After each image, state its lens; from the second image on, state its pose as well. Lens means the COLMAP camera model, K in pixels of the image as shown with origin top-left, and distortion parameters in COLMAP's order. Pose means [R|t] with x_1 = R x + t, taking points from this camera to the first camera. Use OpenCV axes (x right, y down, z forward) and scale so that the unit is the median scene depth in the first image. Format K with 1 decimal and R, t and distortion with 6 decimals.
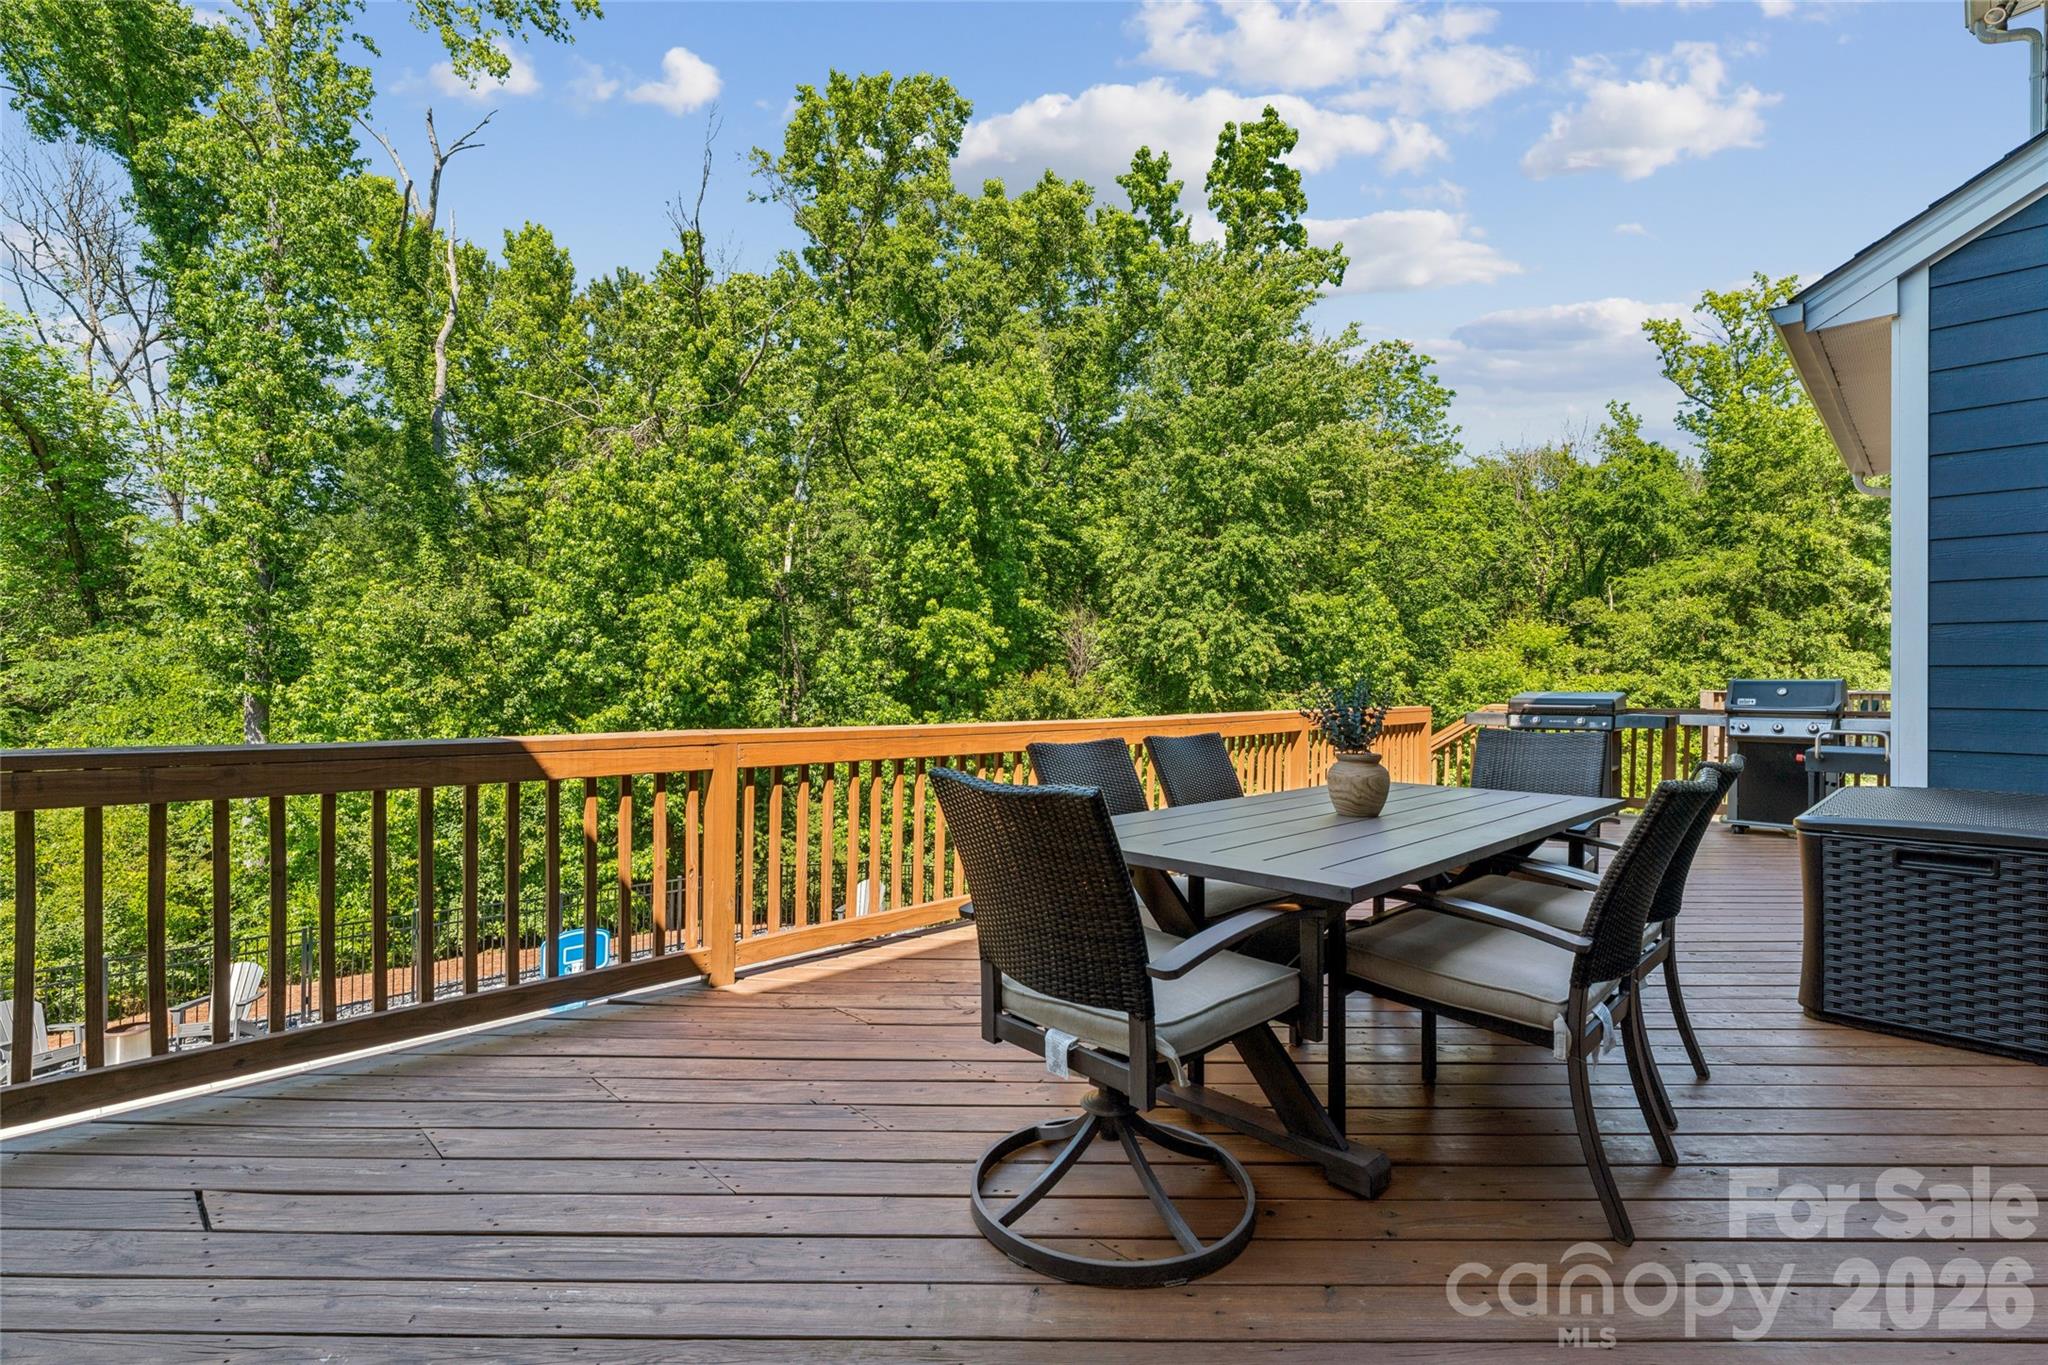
lens RADIAL K [[953.2, 0, 1024.0], [0, 953.2, 682.5], [0, 0, 1]] dist [0.022572, 0.000054]
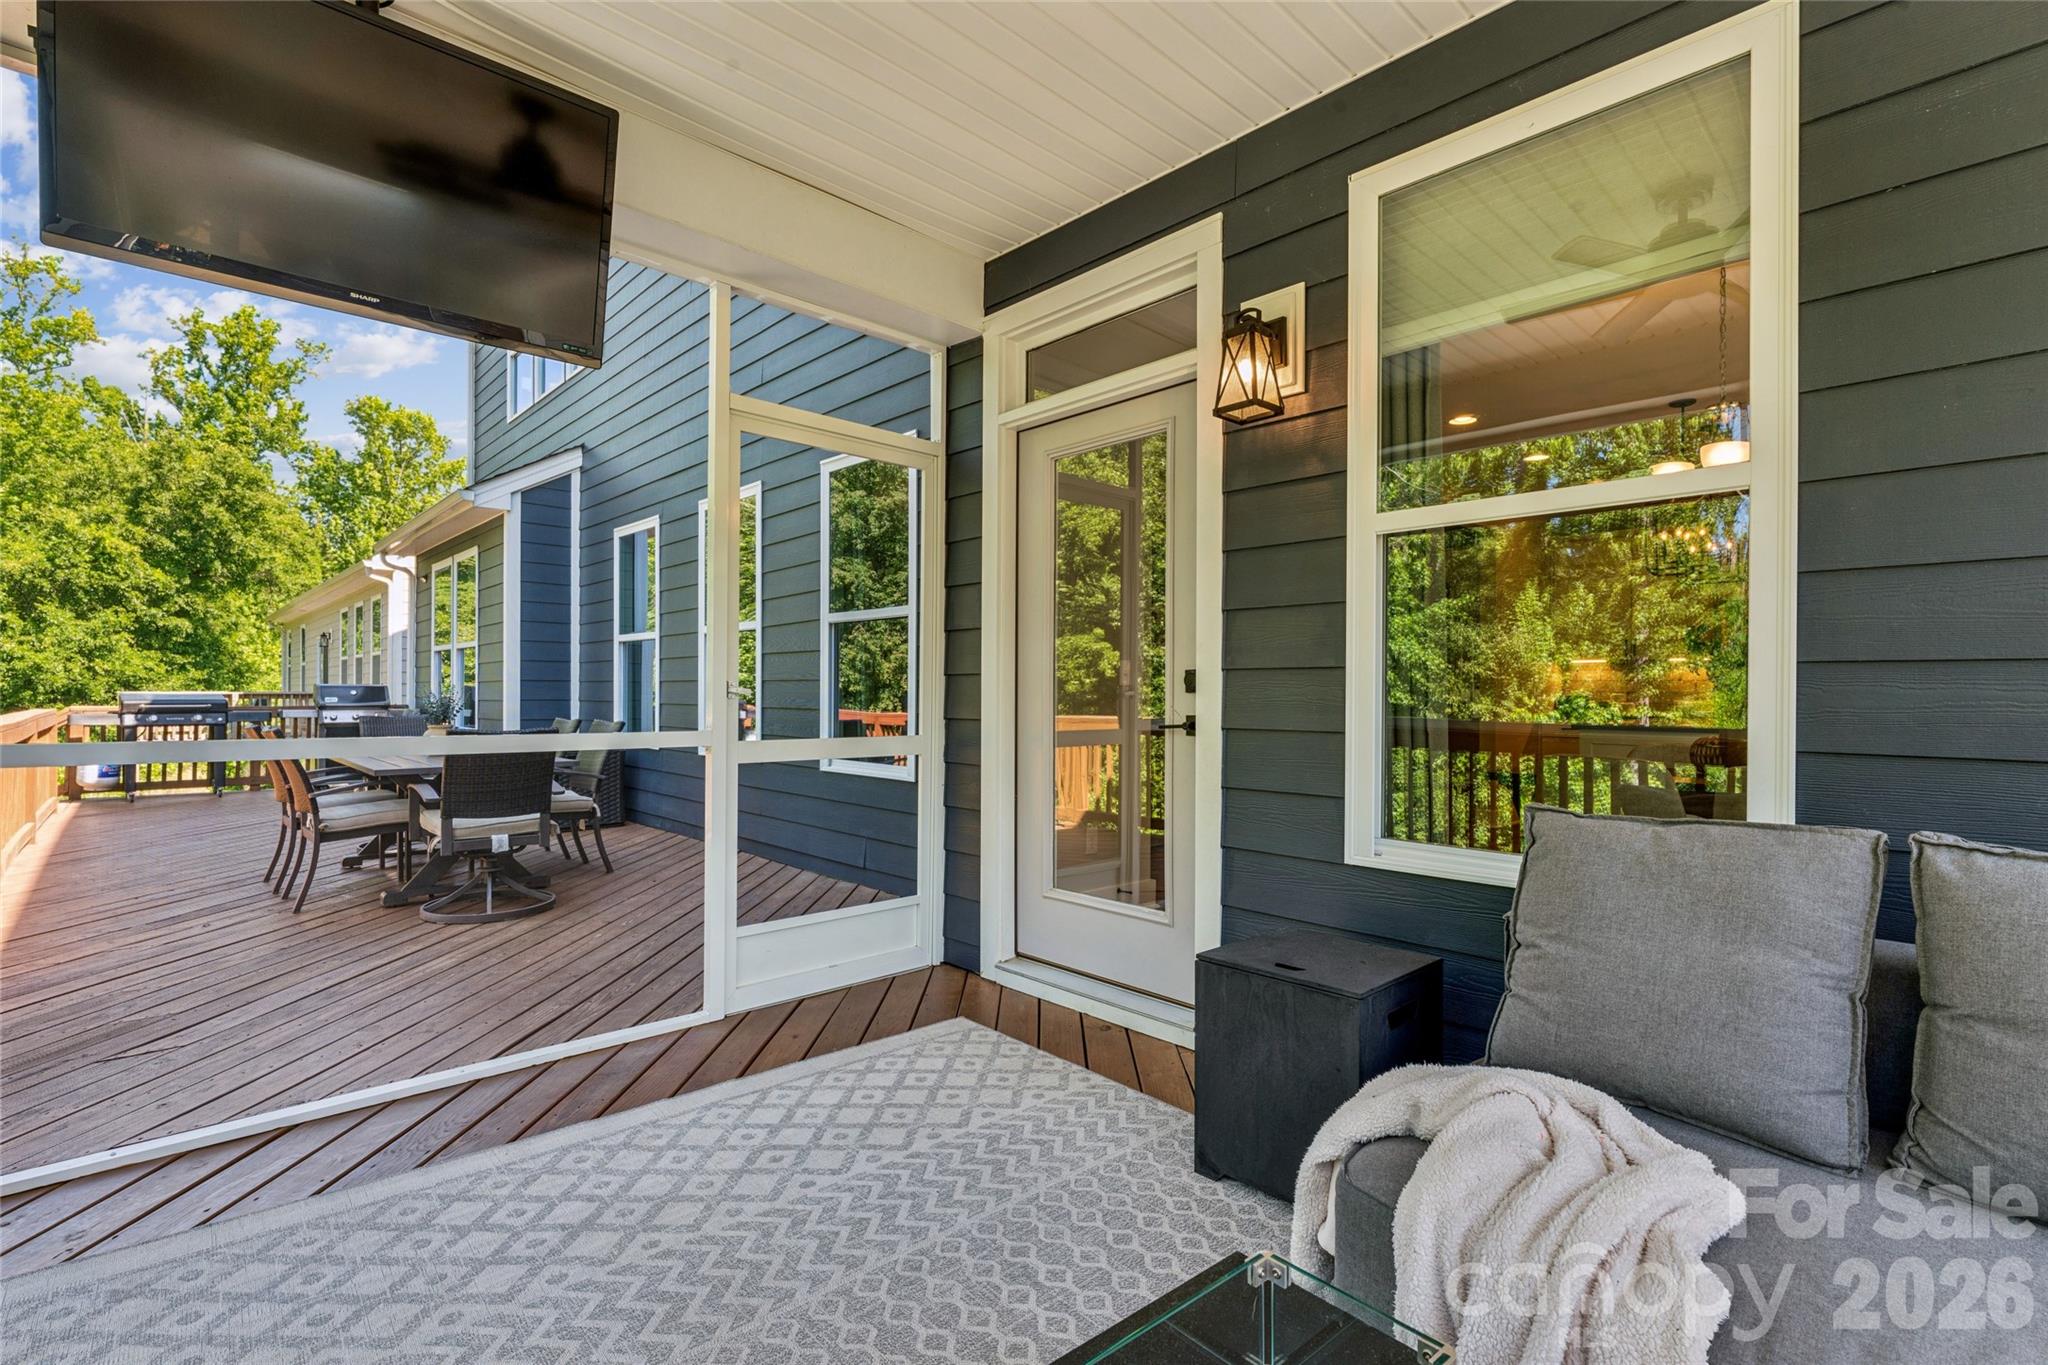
lens RADIAL K [[941.2, 0, 1024.0], [0, 941.2, 682.5], [0, 0, 1]] dist [0.000033, -0.000007]
pose [[0.051694, 0.004015, 0.998655, -0.133163], [-0.006315, 0.999973, -0.003694, -0.001534], [-0.998643, -0.006115, 0.051718, -0.025312]]
